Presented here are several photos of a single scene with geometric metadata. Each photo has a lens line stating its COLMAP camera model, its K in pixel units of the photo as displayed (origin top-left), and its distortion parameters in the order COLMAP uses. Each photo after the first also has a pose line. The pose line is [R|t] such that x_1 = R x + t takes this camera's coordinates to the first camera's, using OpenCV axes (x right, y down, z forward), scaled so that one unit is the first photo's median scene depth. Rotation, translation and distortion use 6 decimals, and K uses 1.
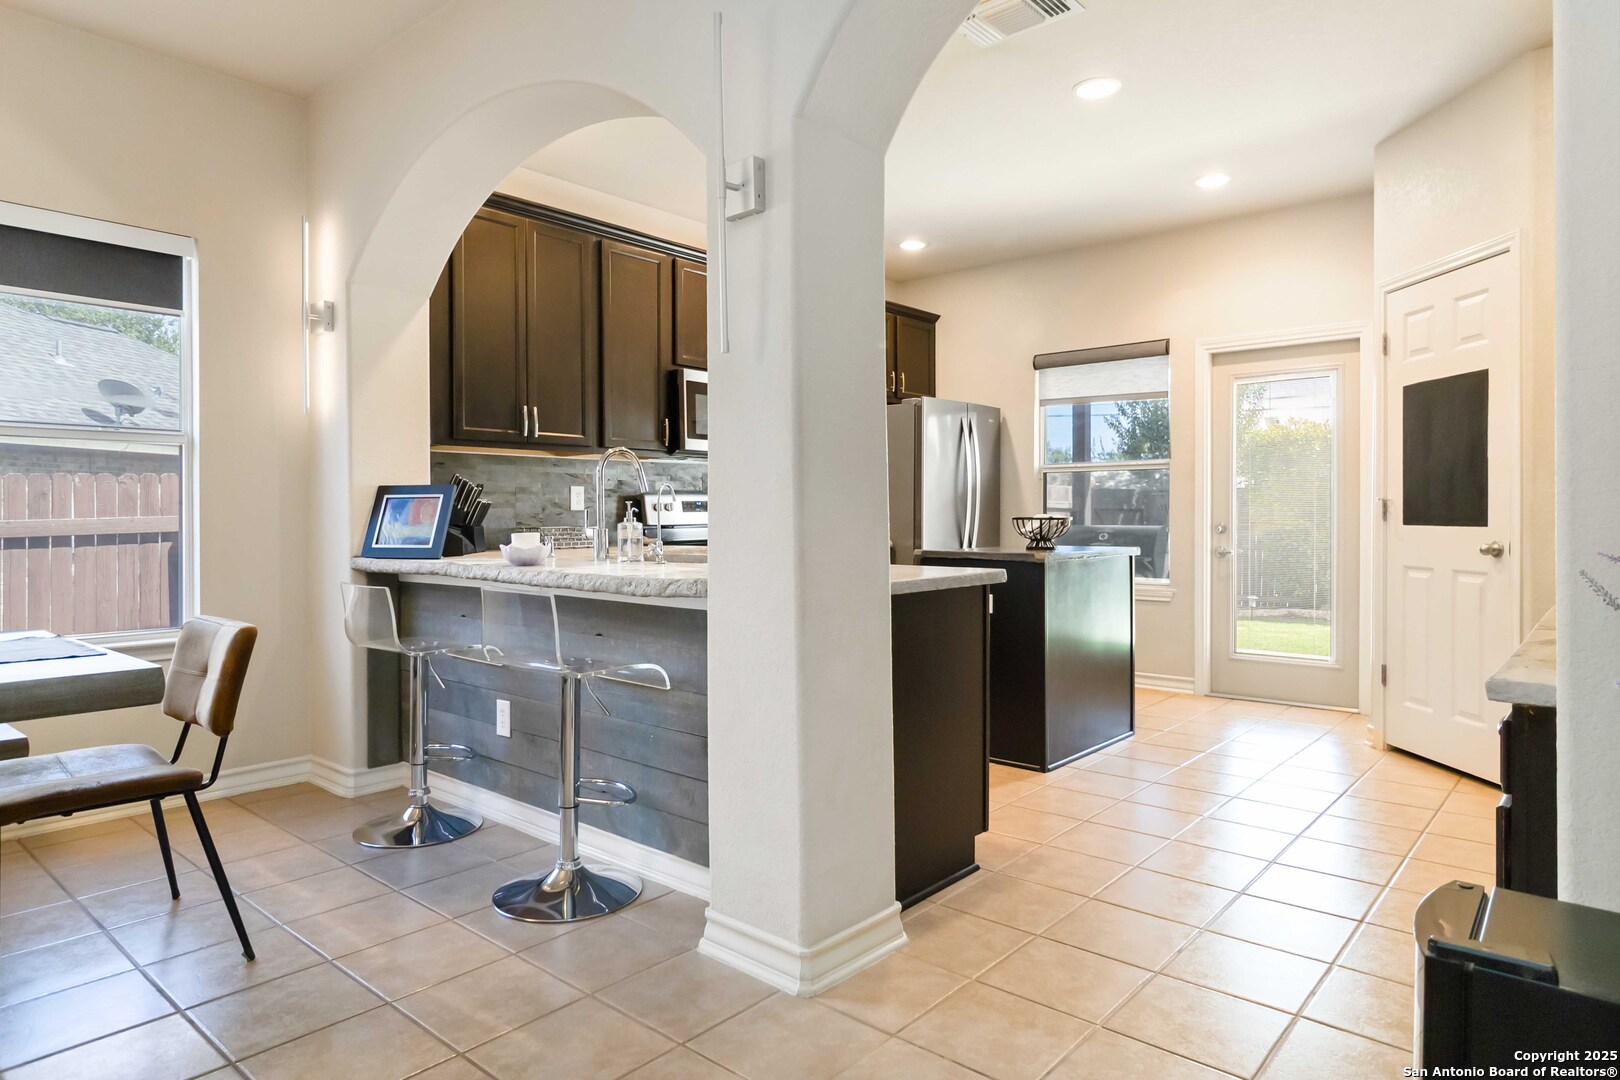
lens RADIAL K [[950.3, 0, 809.3], [0, 950.3, 524.9], [0, 0, 1]] dist [0.007663, -0.001626]
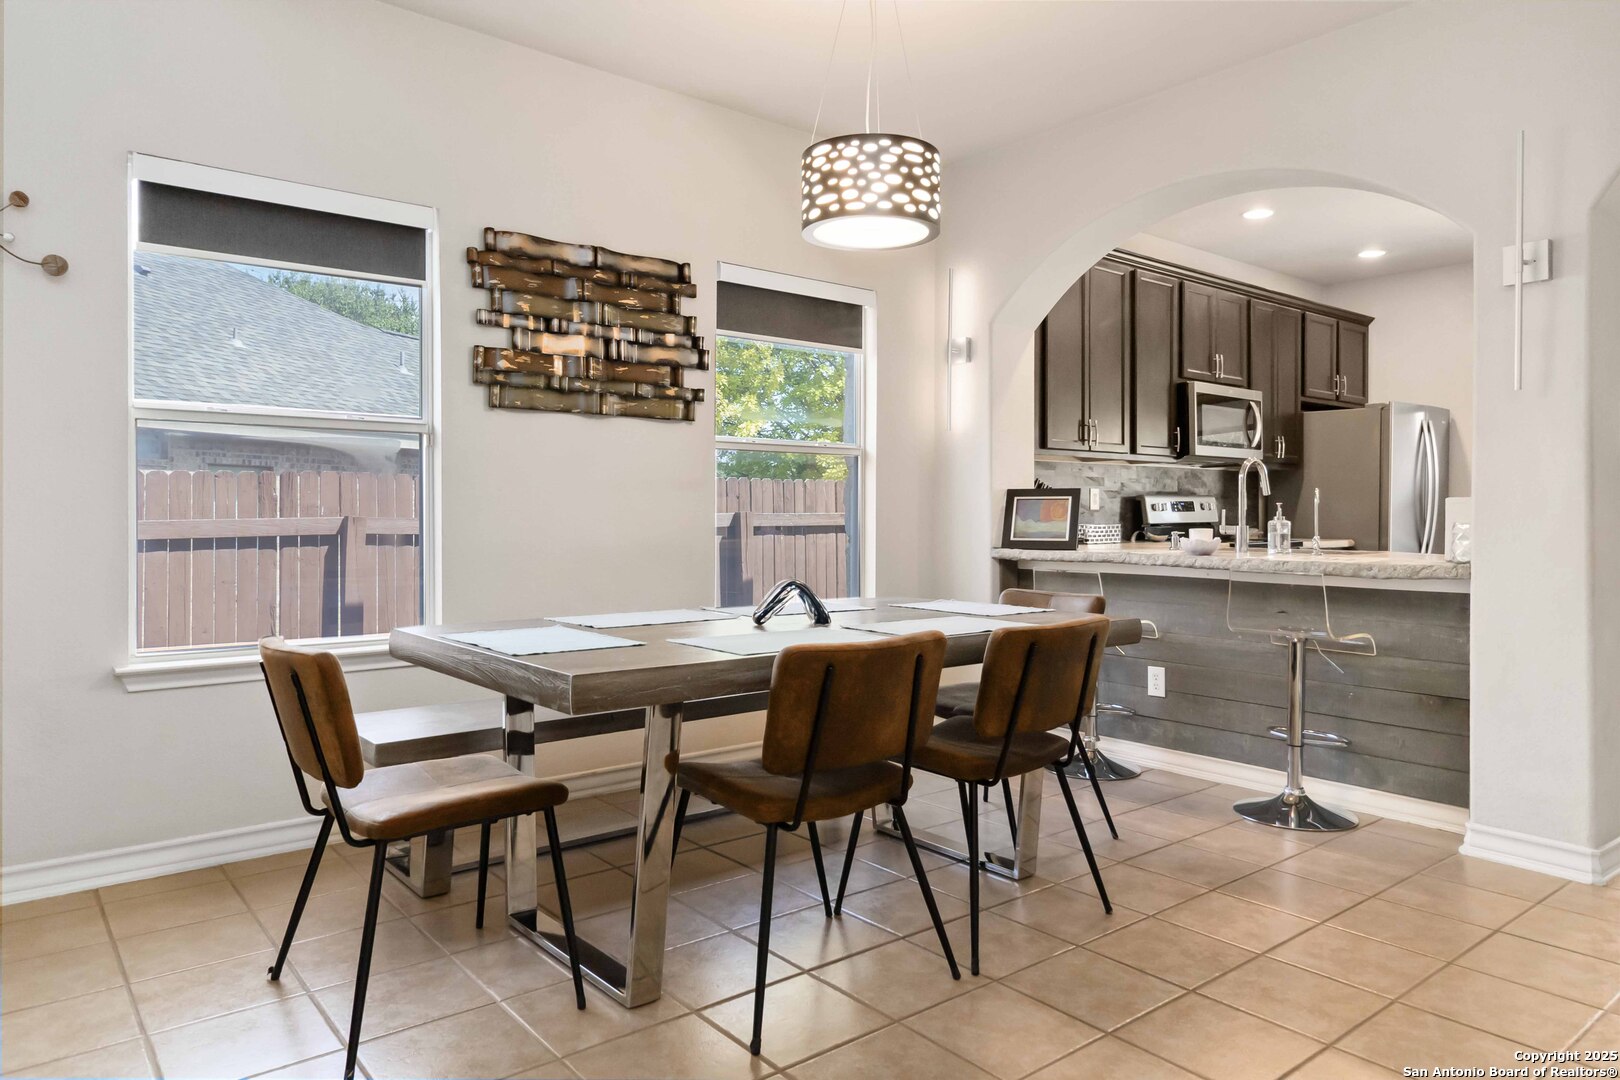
lens RADIAL K [[1027.0, 0, 825.3], [0, 1027.0, 522.3], [0, 0, 1]] dist [0.006364, 0.000840]
pose [[0.985537, 0.005715, -0.169365, -0.349619], [-0.006170, 0.999979, -0.002164, 0.003997], [0.169349, 0.003178, 0.985551, -0.245396]]
